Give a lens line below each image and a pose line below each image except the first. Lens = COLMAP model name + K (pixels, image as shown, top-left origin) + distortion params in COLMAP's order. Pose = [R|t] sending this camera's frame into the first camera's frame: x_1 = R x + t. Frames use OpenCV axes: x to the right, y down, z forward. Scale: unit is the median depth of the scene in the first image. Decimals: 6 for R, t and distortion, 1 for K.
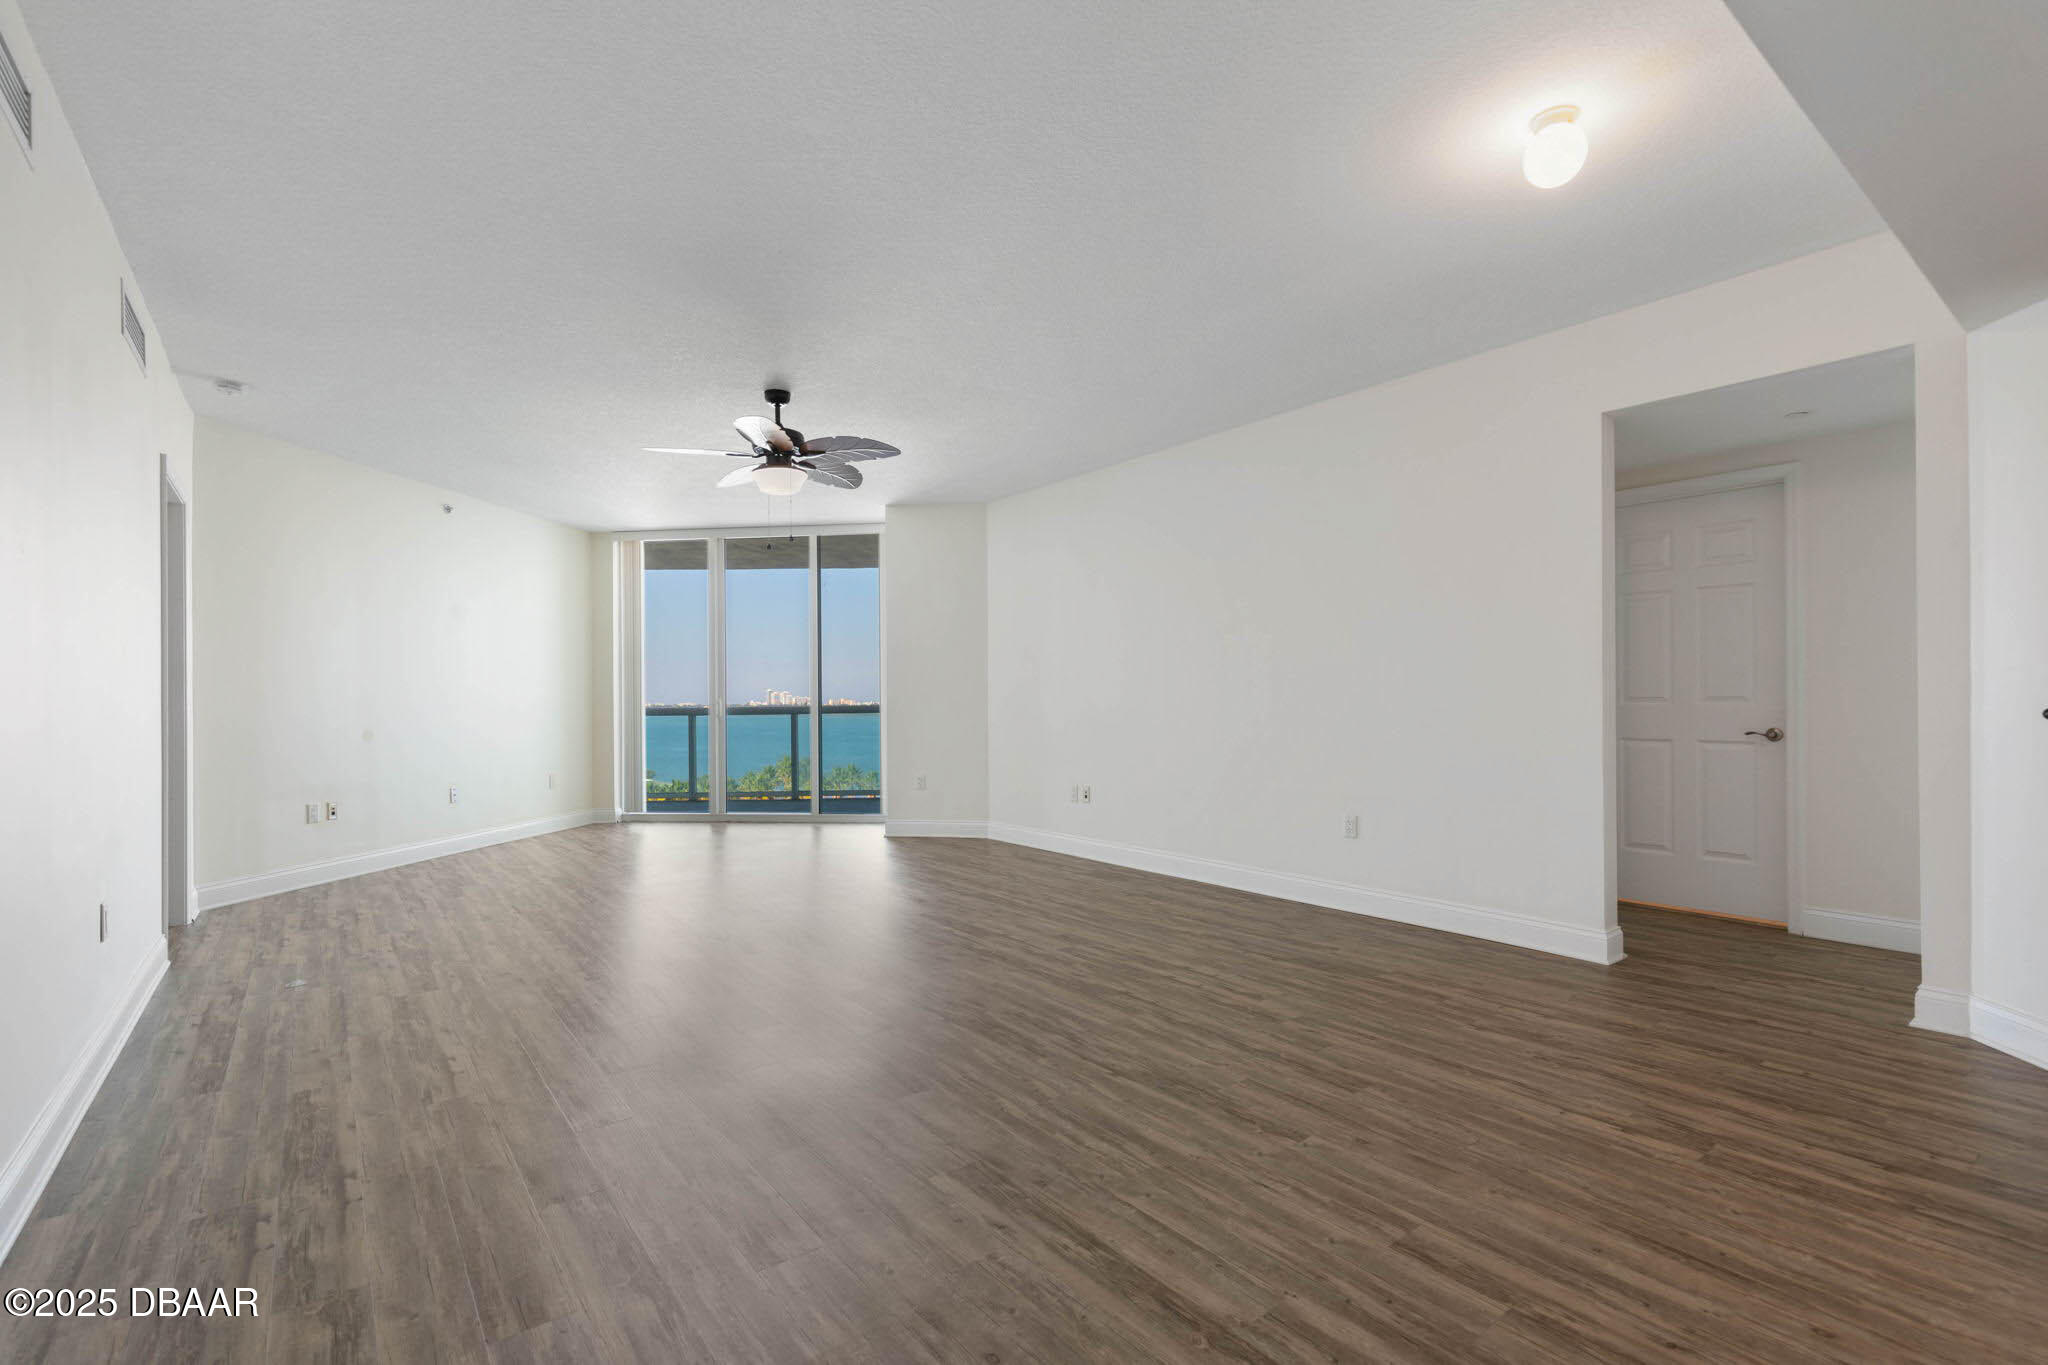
lens RADIAL K [[935.3, 0, 1025.3], [0, 935.3, 695.0], [0, 0, 1]] dist [0.013004, -0.001698]
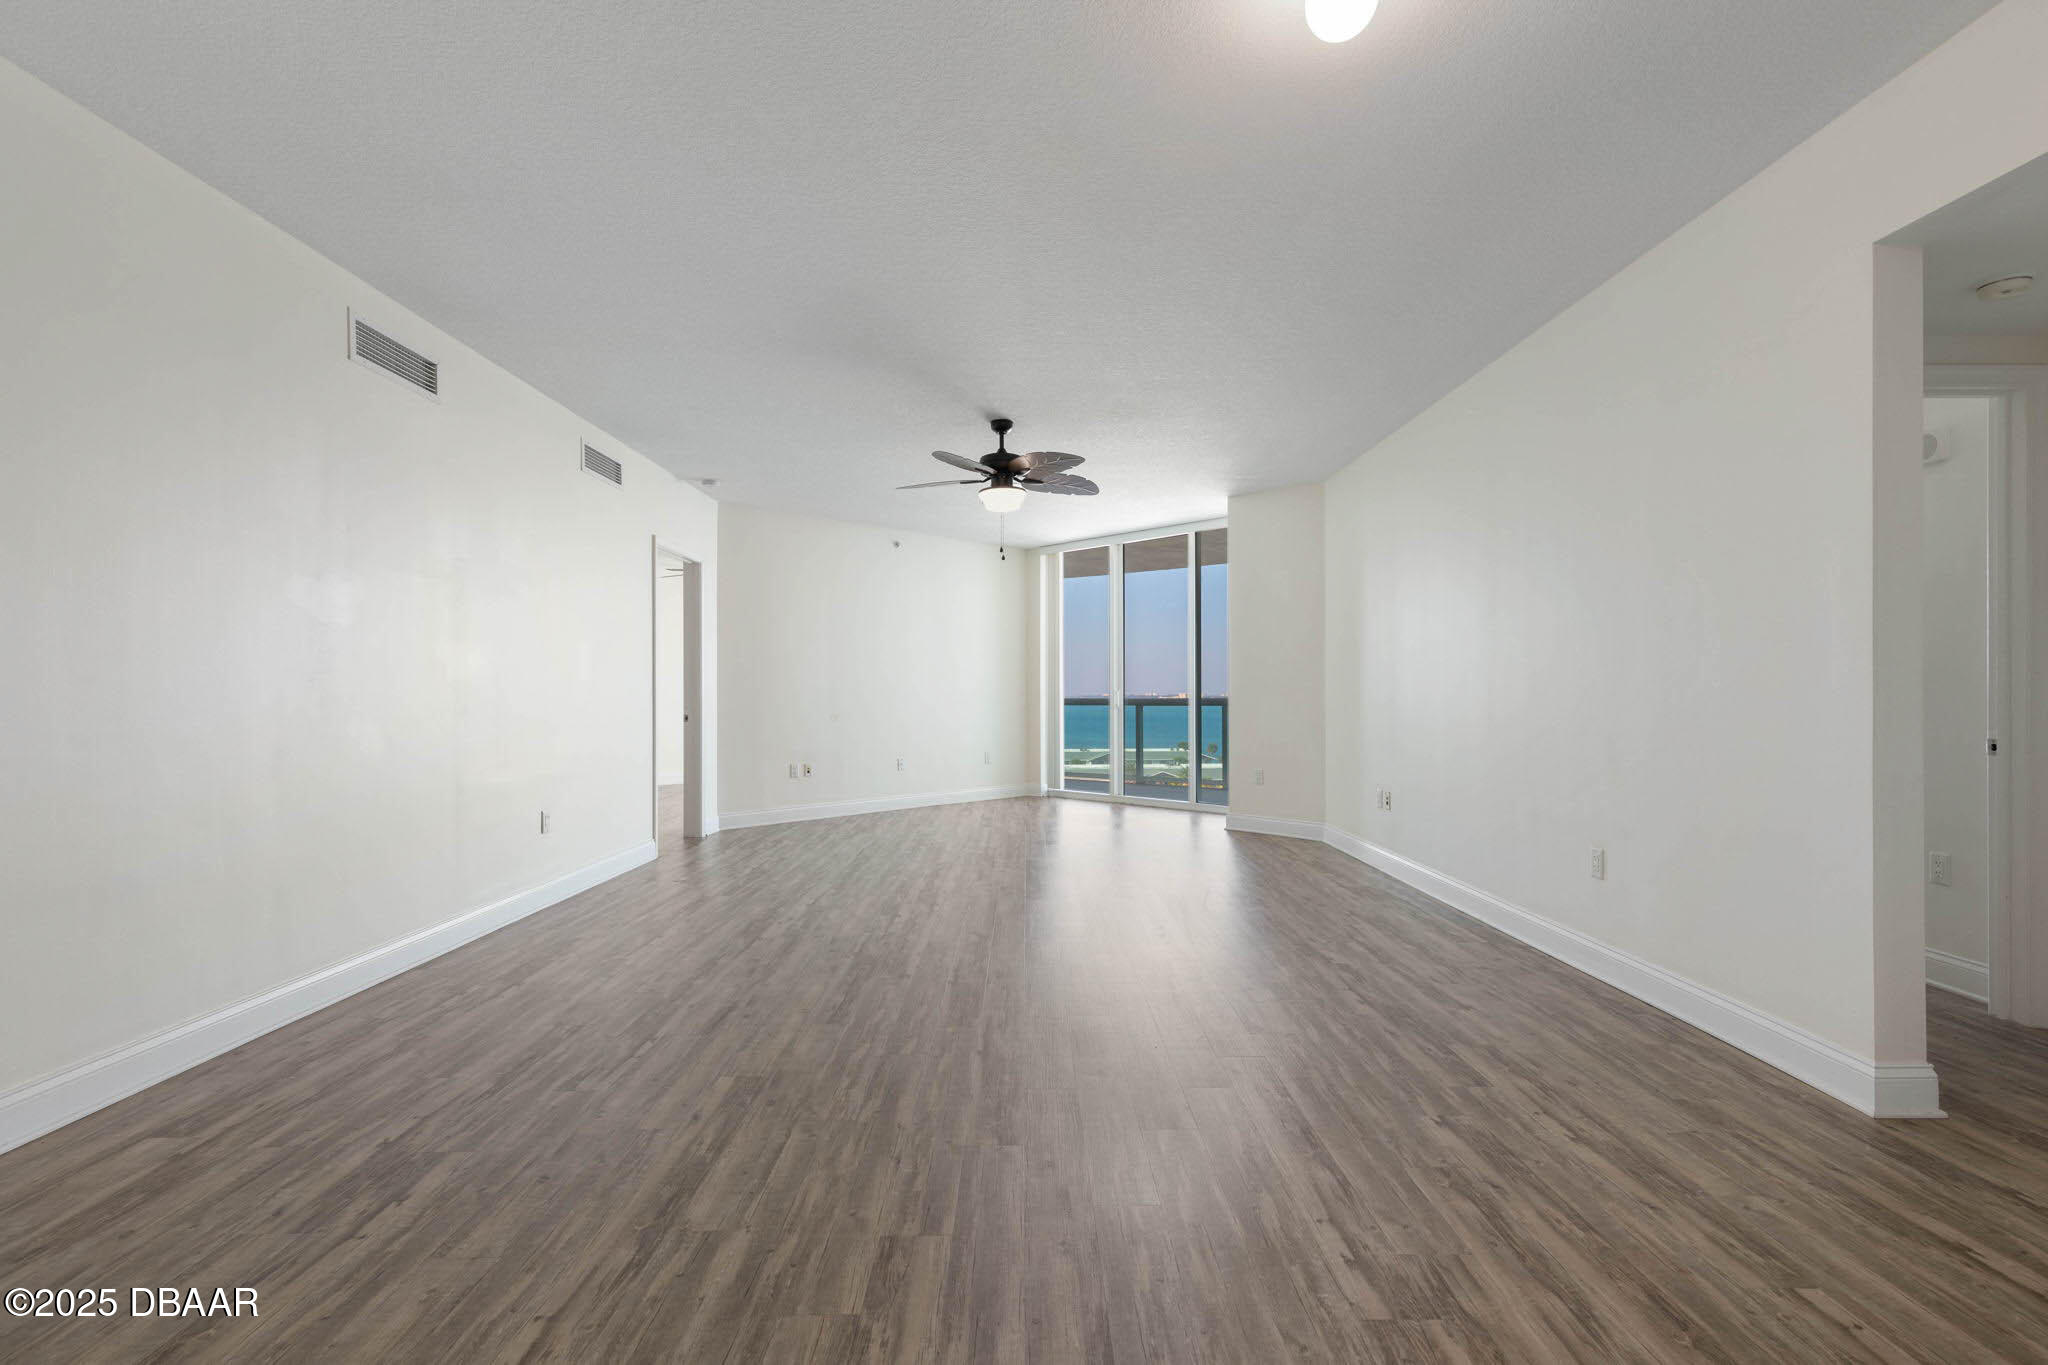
lens RADIAL K [[935.3, 0, 1019.0], [0, 935.3, 681.1], [0, 0, 1]] dist [0.013004, -0.001698]
pose [[0.789584, -0.002836, -0.613636, 0.488393], [-0.000276, 0.999988, -0.004976, -0.002874], [0.613642, 0.004098, 0.789574, 0.125470]]
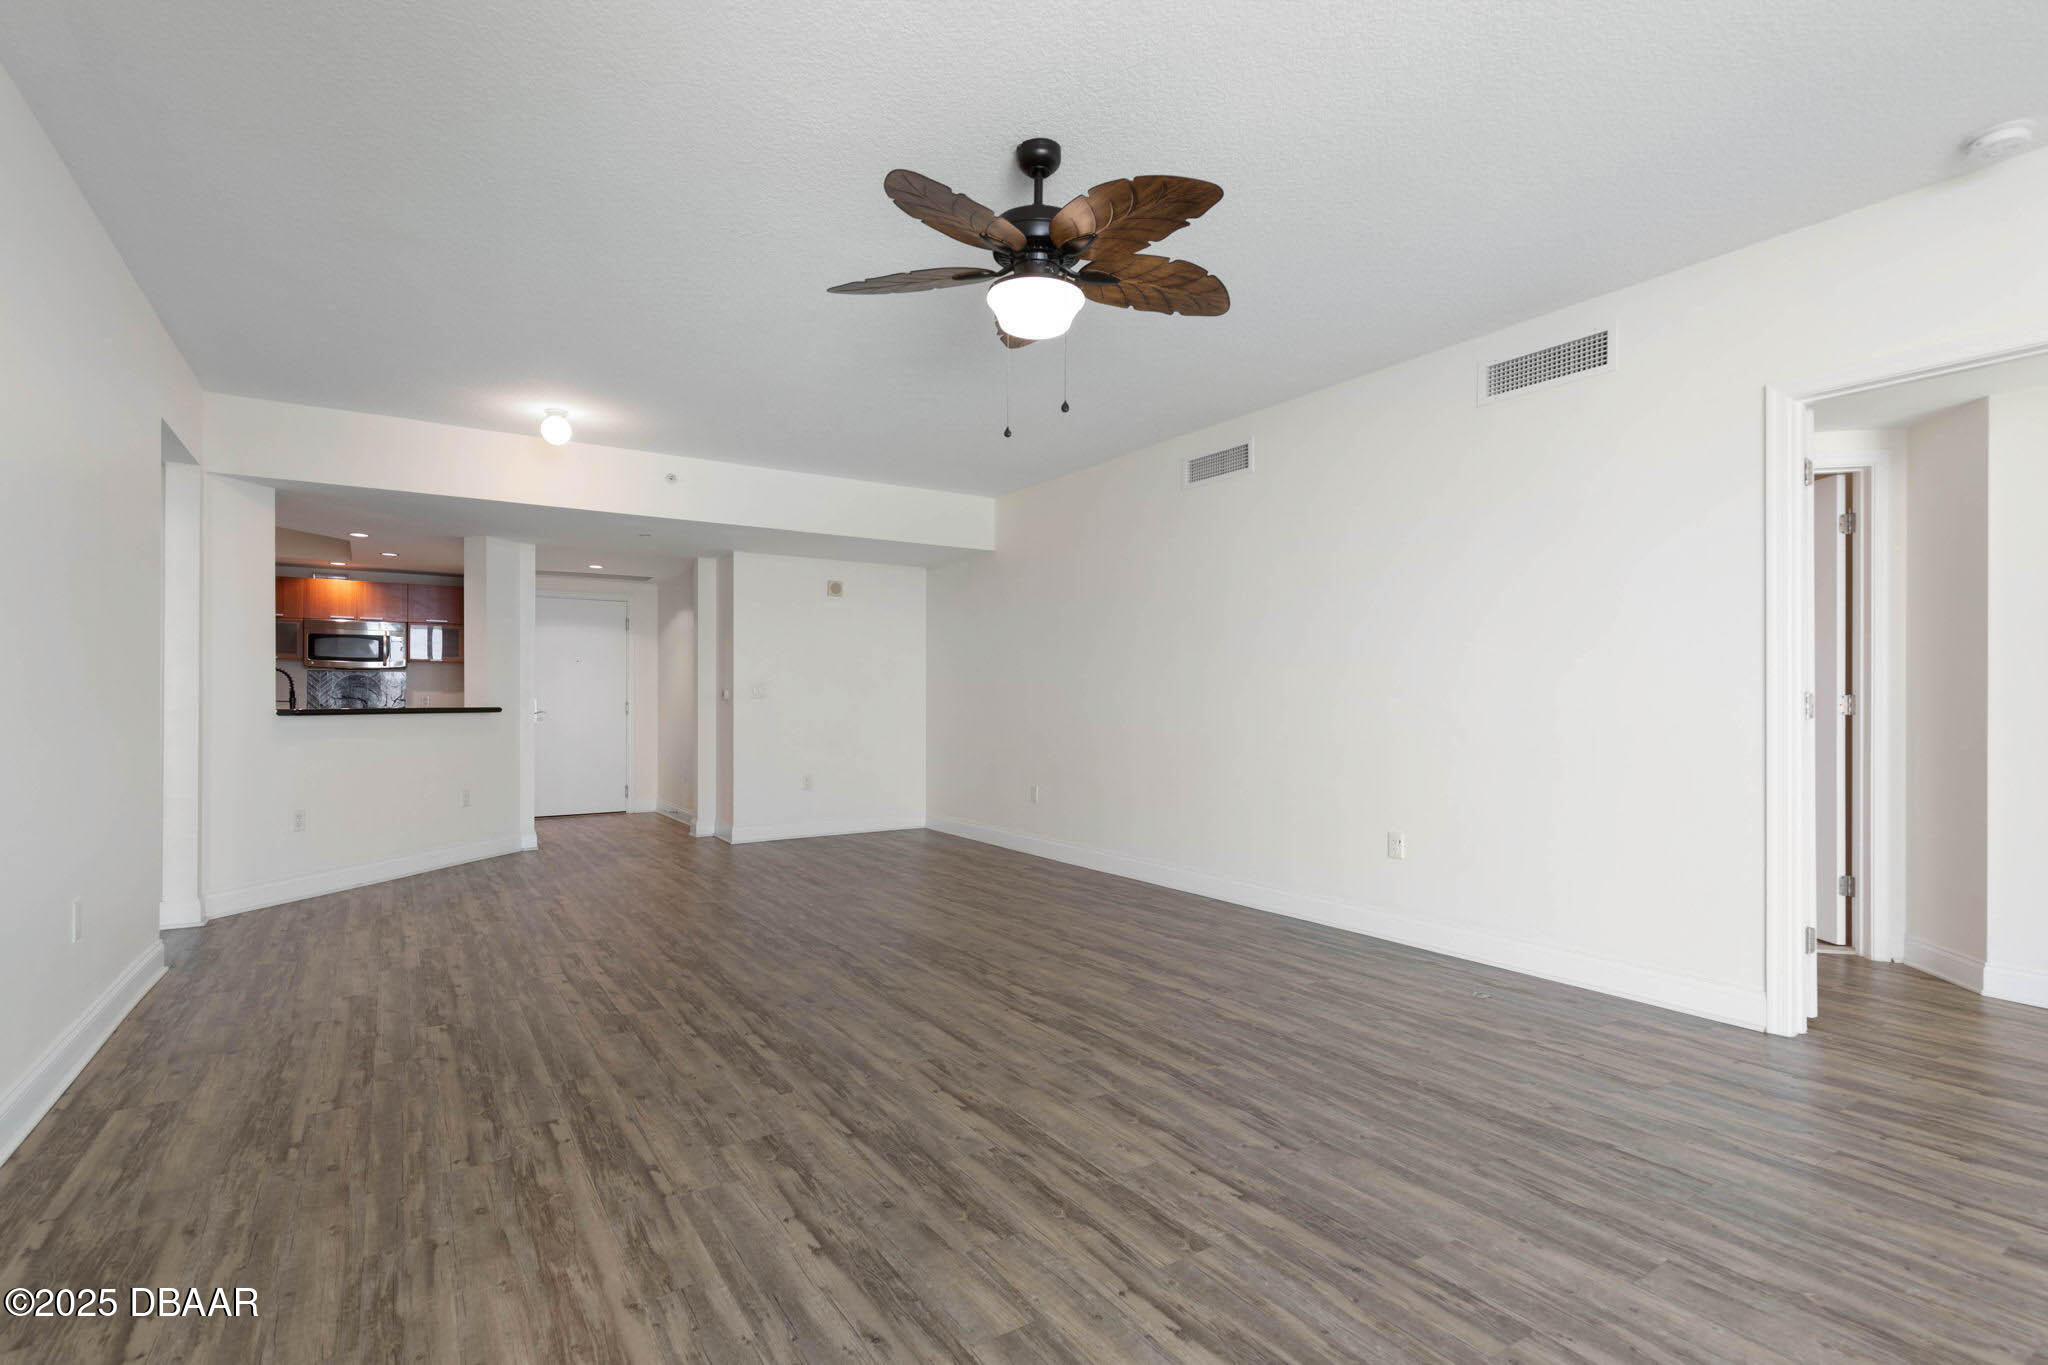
lens RADIAL K [[935.3, 0, 985.4], [0, 935.3, 698.2], [0, 0, 1]] dist [0.013004, -0.001698]
pose [[-0.995408, 0.007091, 0.095458, -0.308791], [0.006278, 0.999941, -0.008815, 0.008788], [-0.095515, -0.008175, -0.995394, 1.689121]]
